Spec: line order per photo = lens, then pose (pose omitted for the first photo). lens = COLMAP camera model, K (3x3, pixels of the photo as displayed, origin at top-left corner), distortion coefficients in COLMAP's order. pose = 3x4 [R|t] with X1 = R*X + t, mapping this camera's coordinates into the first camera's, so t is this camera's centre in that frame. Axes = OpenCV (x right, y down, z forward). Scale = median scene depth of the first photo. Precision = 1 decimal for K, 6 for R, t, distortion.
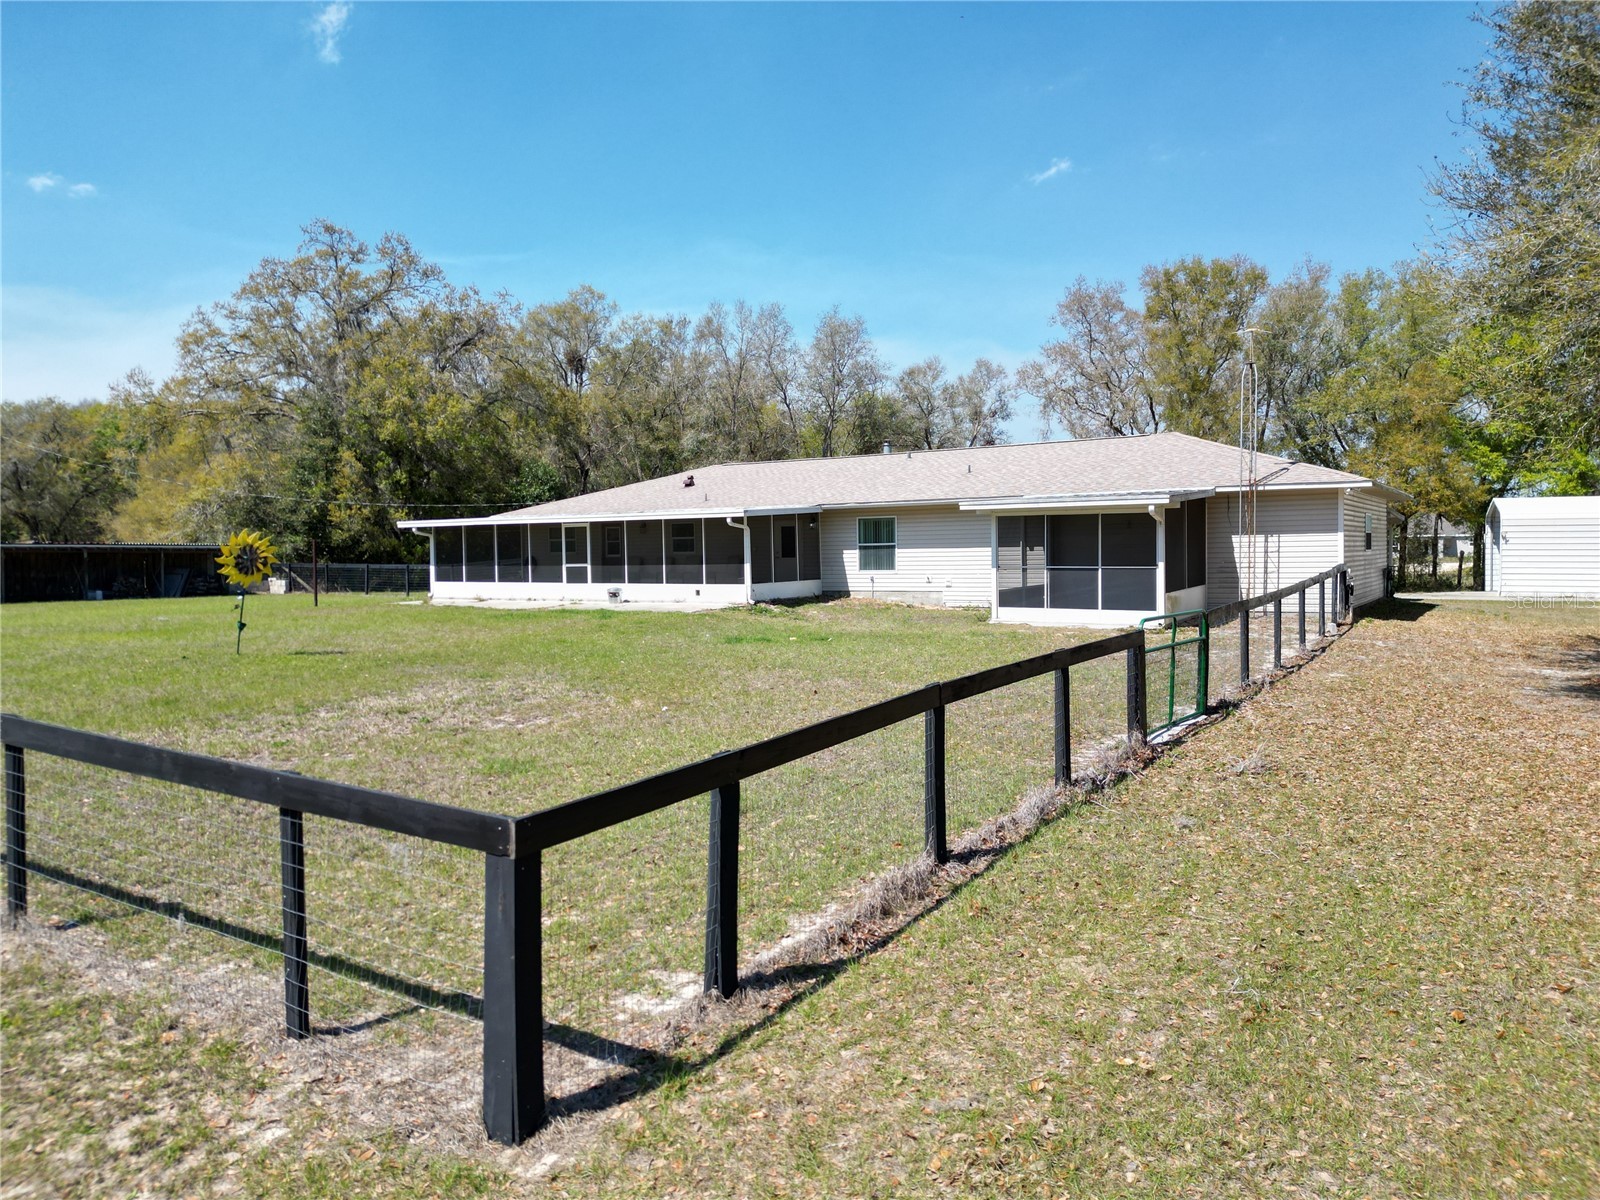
lens RADIAL K [[1103.5, 0, 800.5], [0, 1103.5, 571.0], [0, 0, 1]] dist [-0.001800, 0.000763]
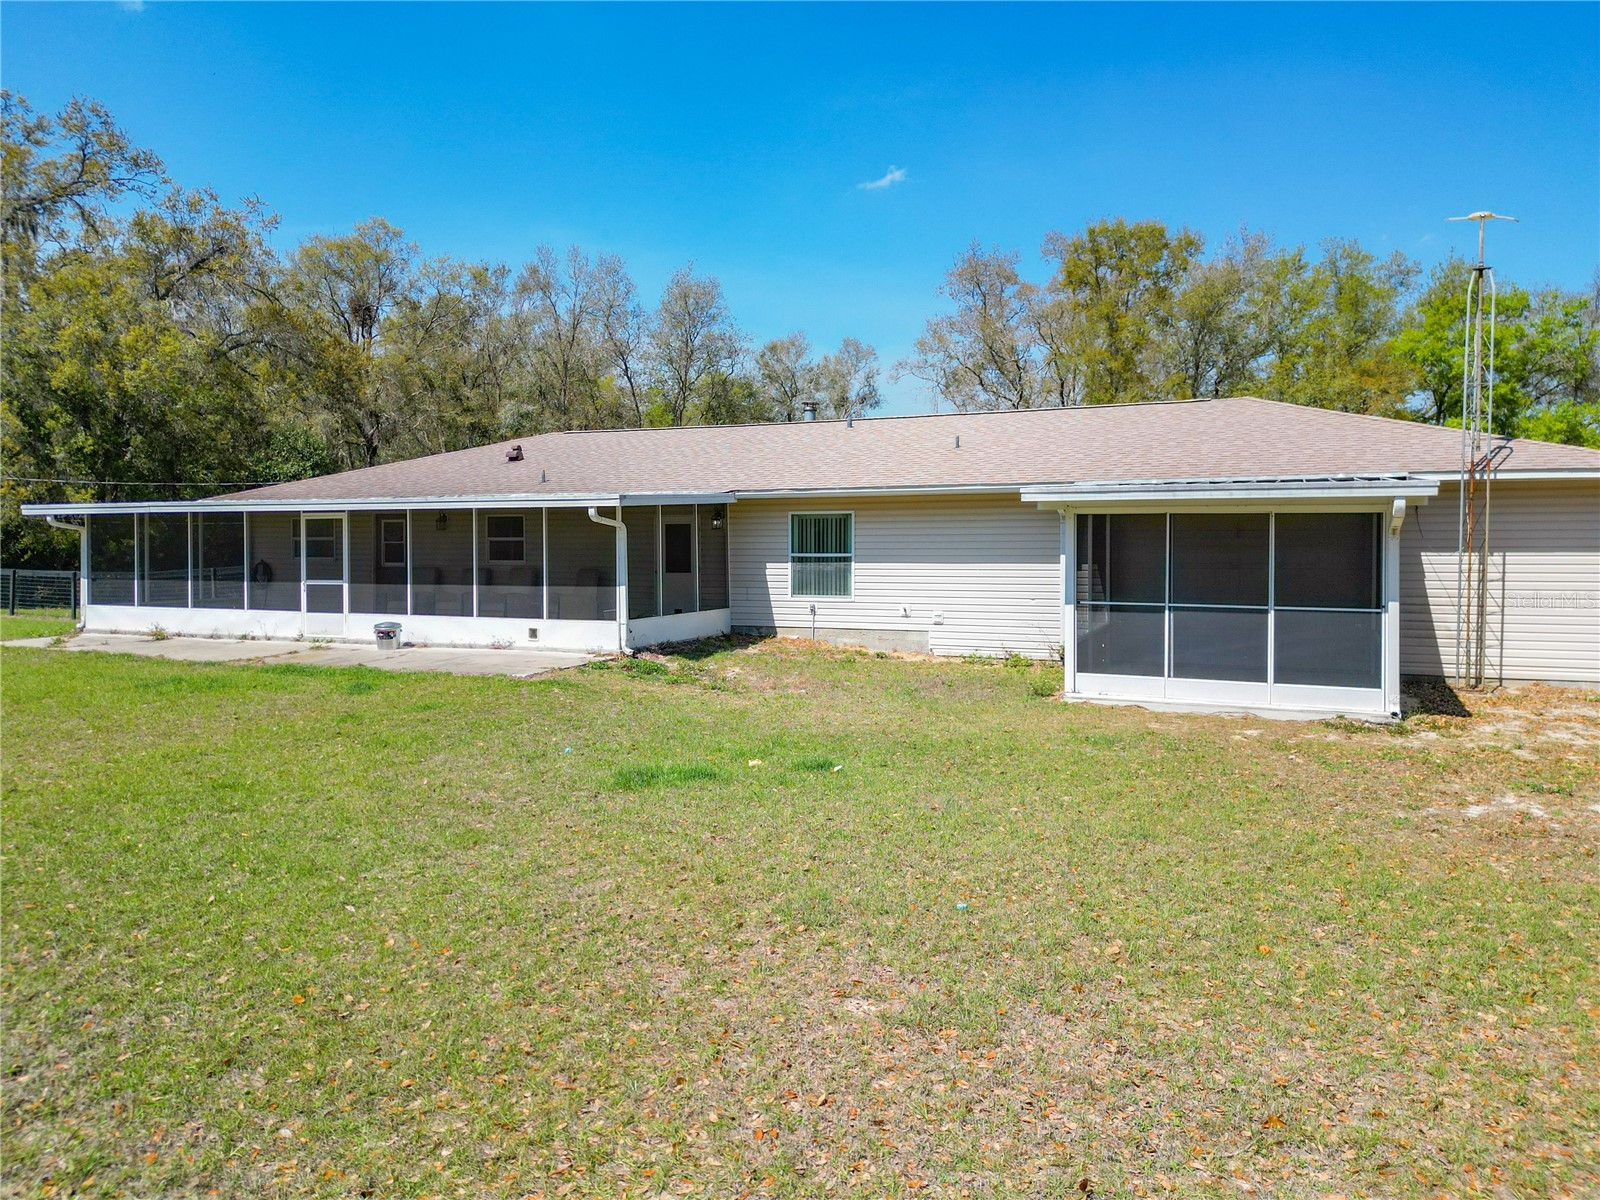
lens RADIAL K [[1103.5, 0, 800.5], [0, 1103.5, 571.0], [0, 0, 1]] dist [-0.001800, 0.000763]
pose [[0.986384, 0.011044, 0.164086, -0.030317], [-0.011306, 0.999936, 0.000659, -0.009803], [-0.164068, -0.002506, 0.986446, 0.241325]]
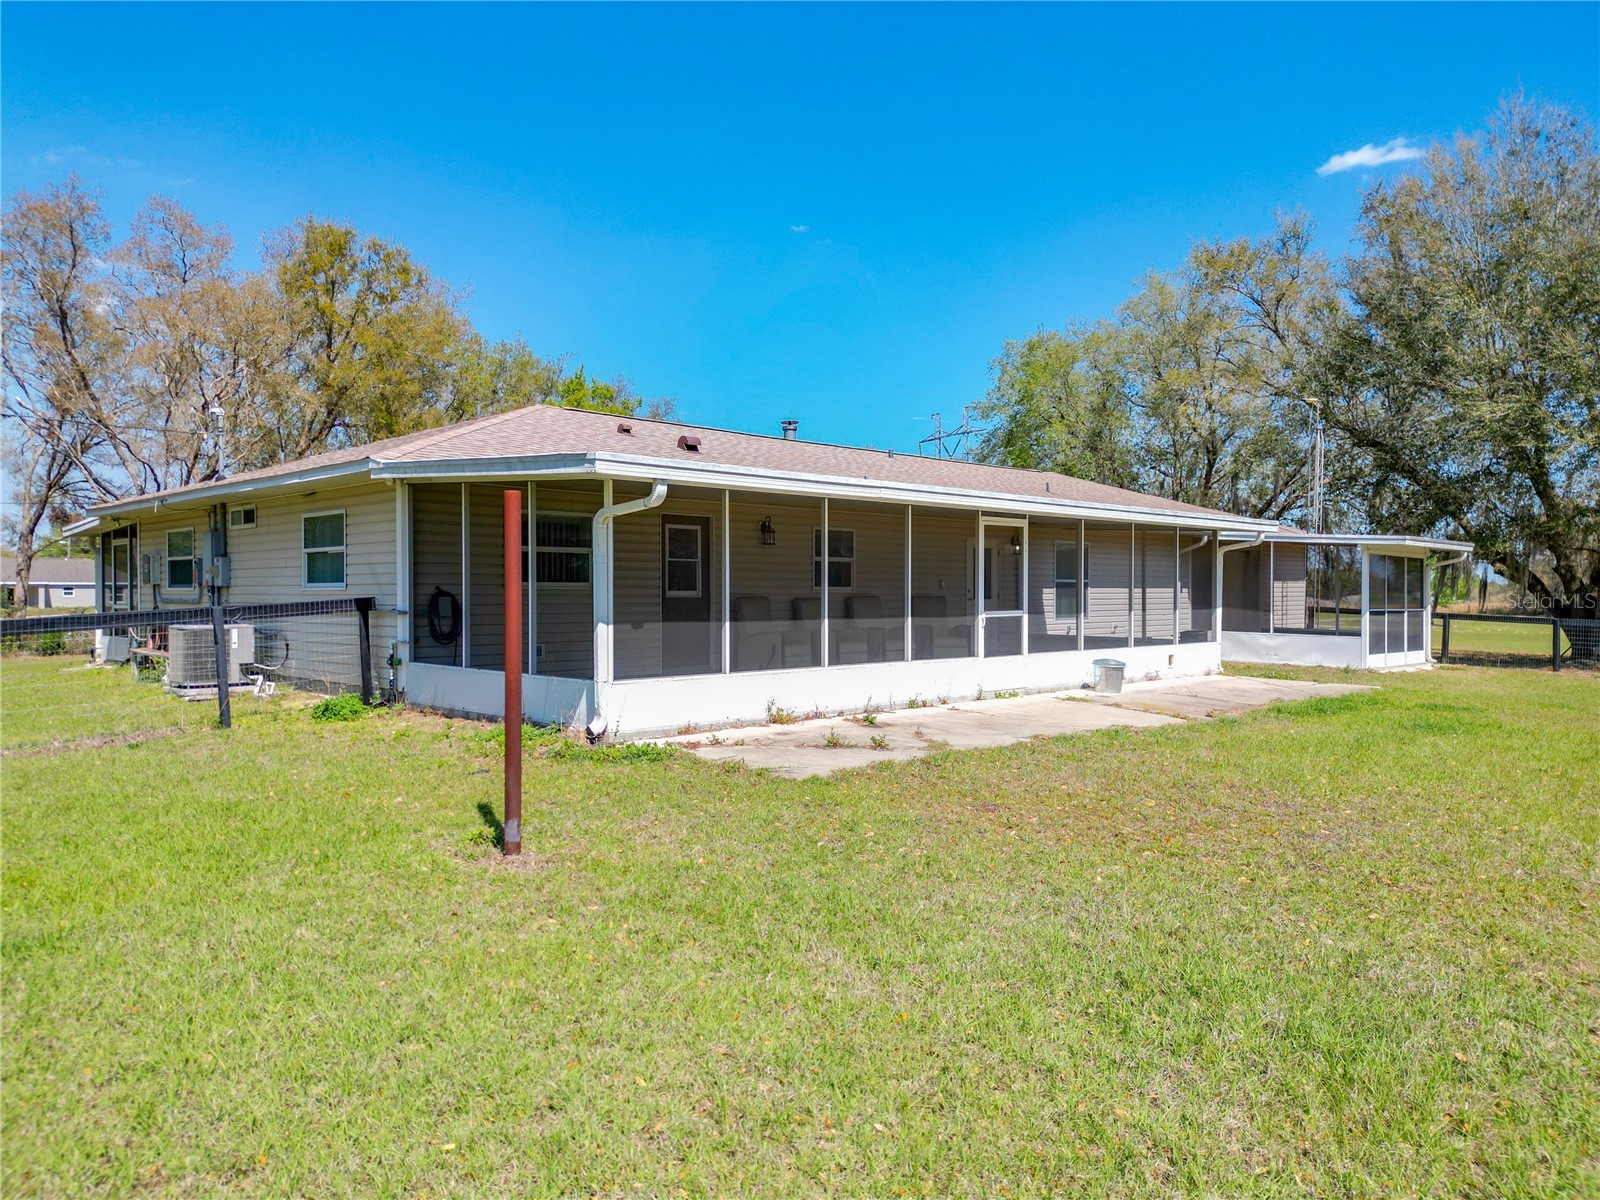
lens RADIAL K [[1094.3, 0, 790.1], [0, 1094.3, 610.1], [0, 0, 1]] dist [0.078820, -0.108583]
pose [[0.239424, -0.003866, 0.970907, -0.428987], [0.010604, 0.999943, 0.001367, -0.005500], [-0.970857, 0.009968, 0.239452, 0.649395]]
